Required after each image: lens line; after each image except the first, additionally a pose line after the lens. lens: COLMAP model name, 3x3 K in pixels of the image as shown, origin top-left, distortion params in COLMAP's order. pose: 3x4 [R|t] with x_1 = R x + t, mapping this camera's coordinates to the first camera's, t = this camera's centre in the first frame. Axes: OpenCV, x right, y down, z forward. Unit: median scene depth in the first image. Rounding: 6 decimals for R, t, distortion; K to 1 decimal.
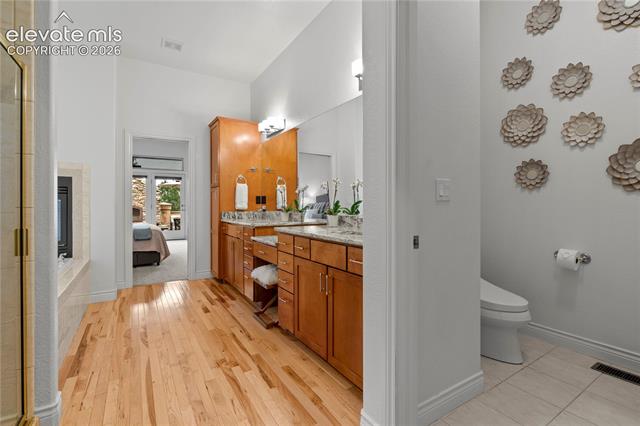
lens RADIAL K [[298.9, 0, 321.6], [0, 298.9, 205.0], [0, 0, 1]] dist [-0.001526, -0.000373]
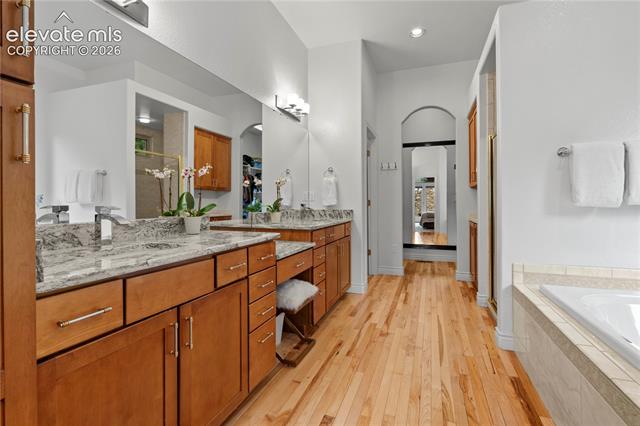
lens RADIAL K [[298.9, 0, 321.6], [0, 298.9, 205.0], [0, 0, 1]] dist [-0.001526, -0.000373]
pose [[-0.611981, 0.000203, 0.790872, -1.051685], [0.006811, 0.999964, 0.005013, 0.004877], [-0.790843, 0.008454, -0.611961, 1.797162]]
